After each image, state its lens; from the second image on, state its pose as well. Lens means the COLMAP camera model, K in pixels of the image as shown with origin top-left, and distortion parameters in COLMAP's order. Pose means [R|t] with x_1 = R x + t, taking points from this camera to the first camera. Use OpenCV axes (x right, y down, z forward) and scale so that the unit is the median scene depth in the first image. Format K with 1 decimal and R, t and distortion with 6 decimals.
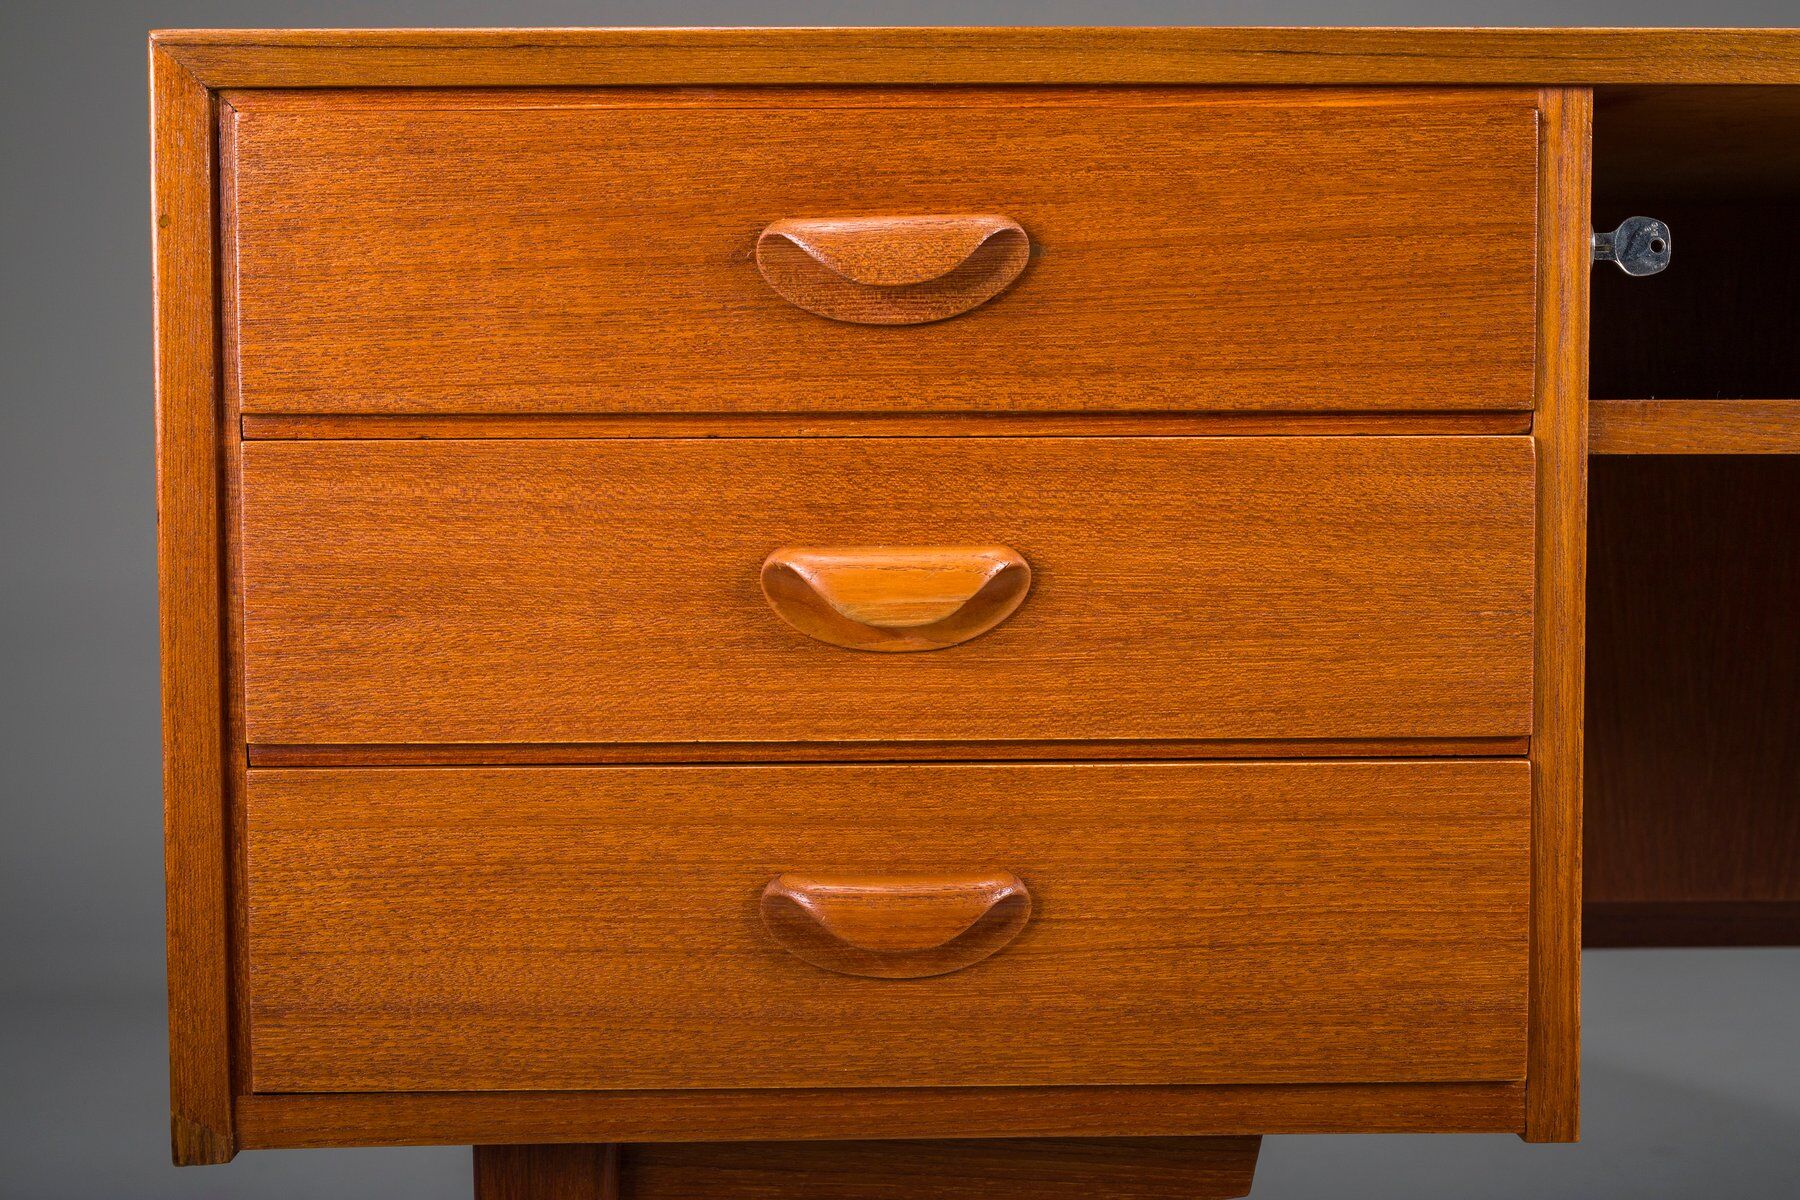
lens RADIAL K [[2545.7, 0, 894.5], [0, 2545.7, 598.0], [0, 0, 1]] dist [-0.016479, 0.000000]
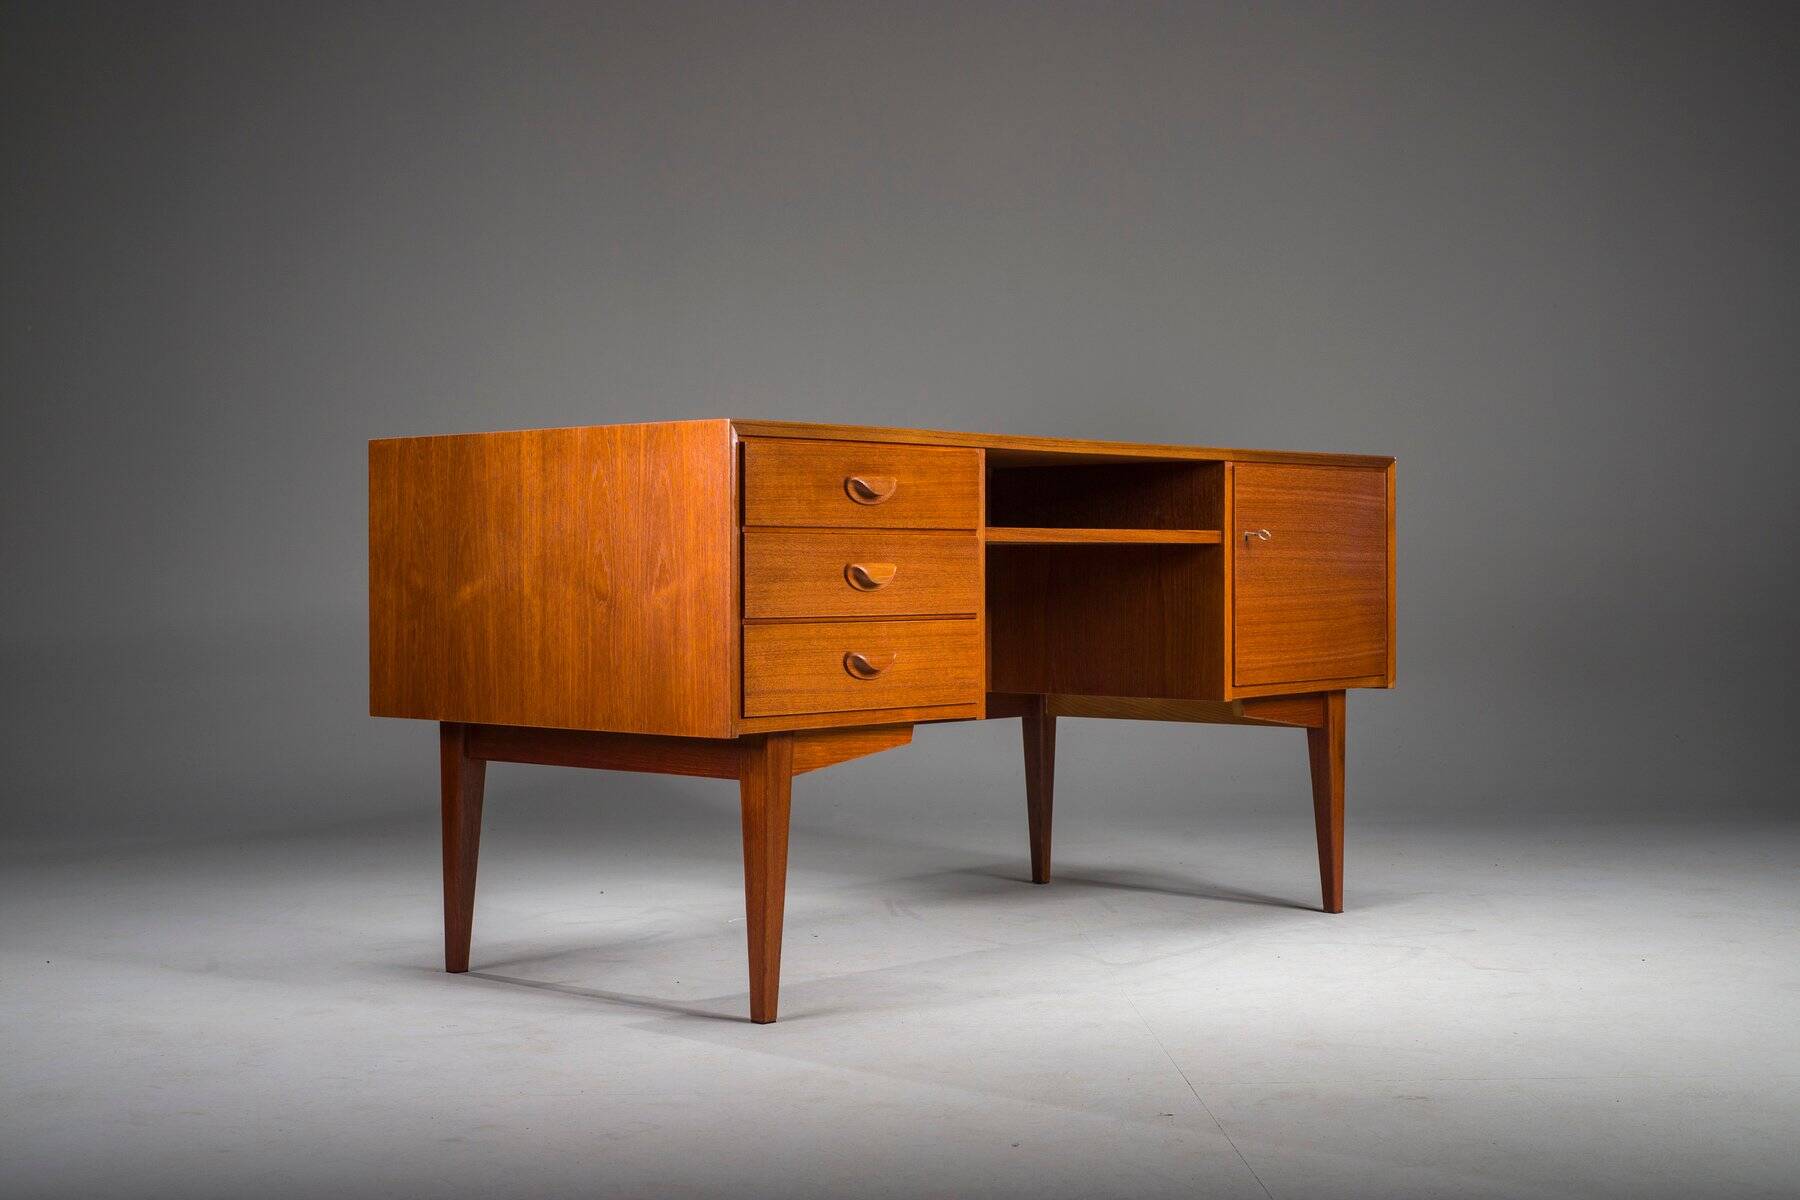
lens RADIAL K [[2545.7, 0, 909.8], [0, 2545.7, 602.9], [0, 0, 1]] dist [-0.016479, 0.000000]
pose [[0.675676, -0.007270, 0.737163, -2.716320], [0.043075, 0.998632, -0.029633, 0.151140], [-0.735940, 0.051775, 0.675065, -1.568433]]
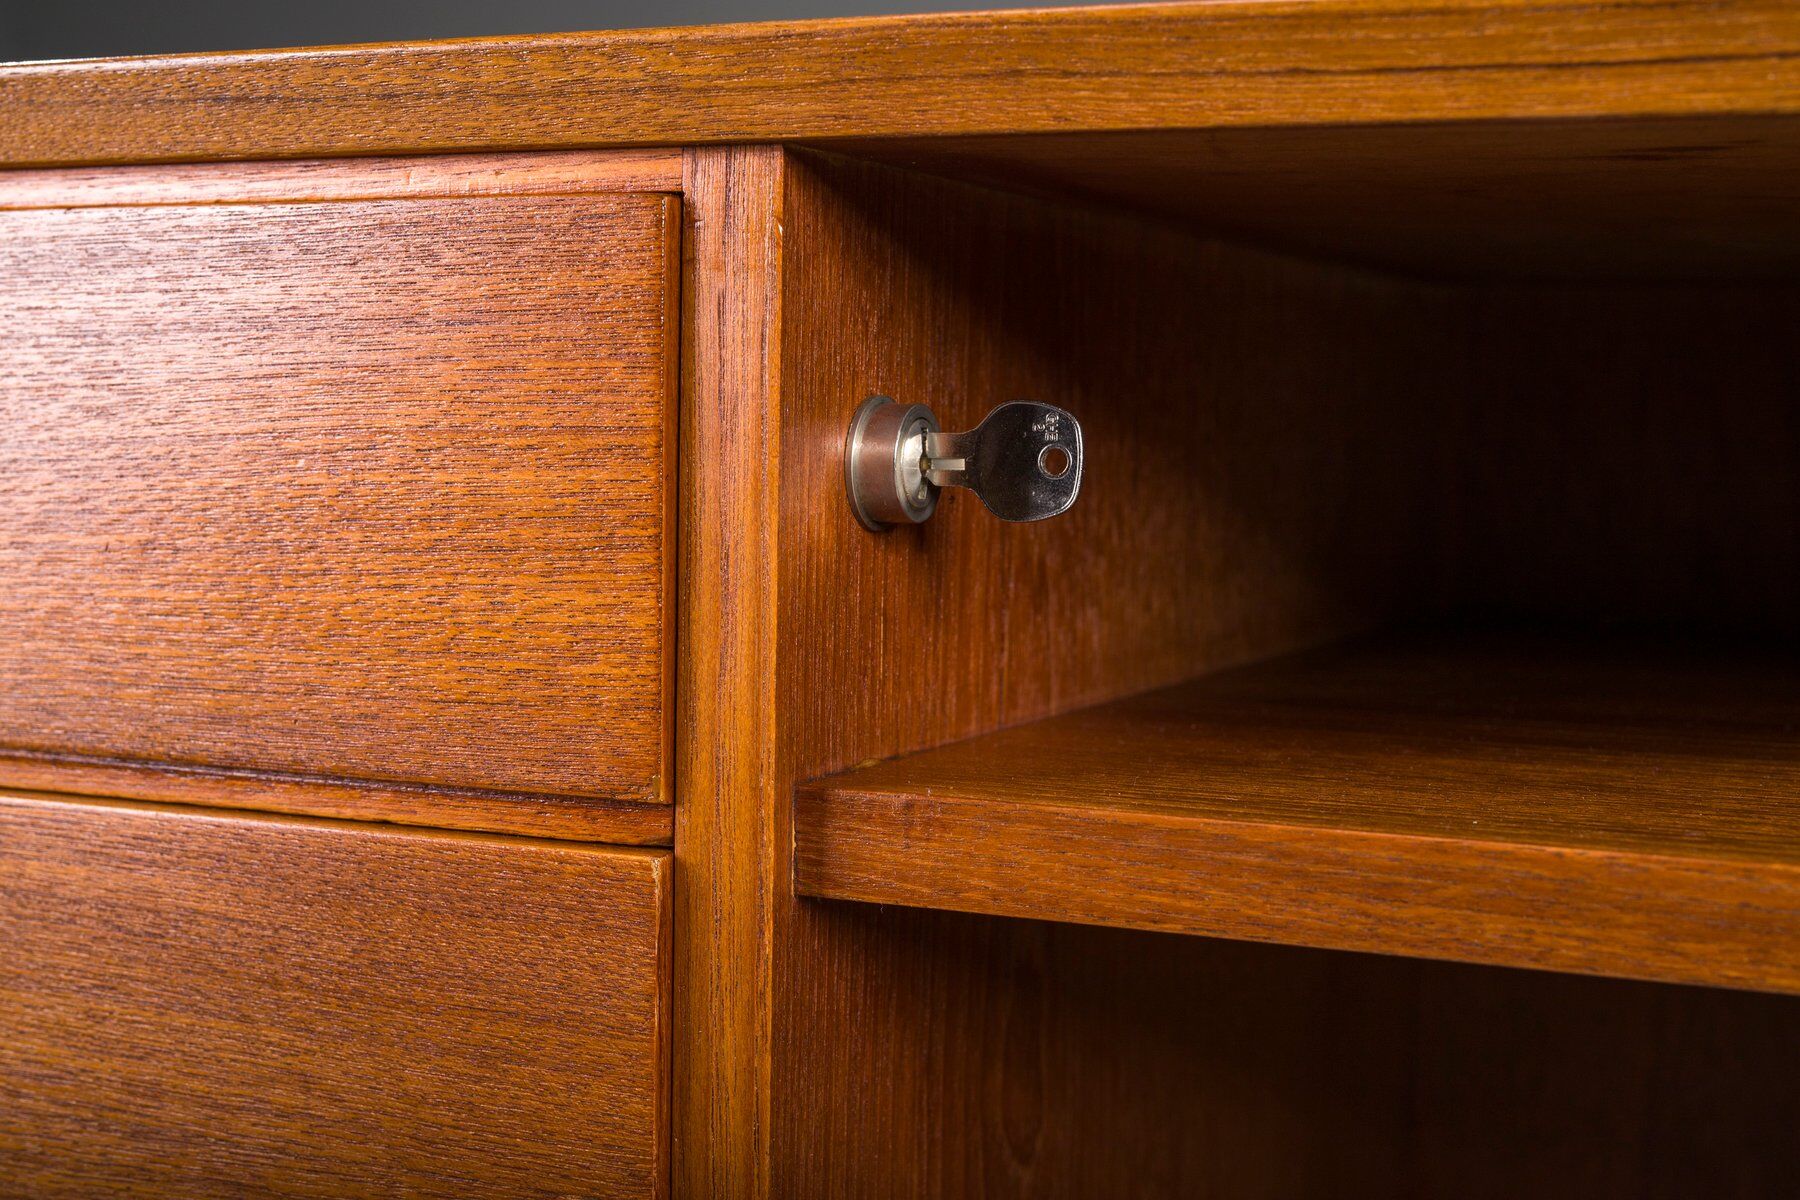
lens RADIAL K [[2545.7, 0, 898.6], [0, 2545.7, 596.2], [0, 0, 1]] dist [-0.016479, 0.000000]
pose [[0.905137, 0.046143, -0.422608, 0.500654], [-0.049764, 0.998758, 0.002467, -0.117887], [0.422197, 0.018798, 0.906309, 0.572638]]
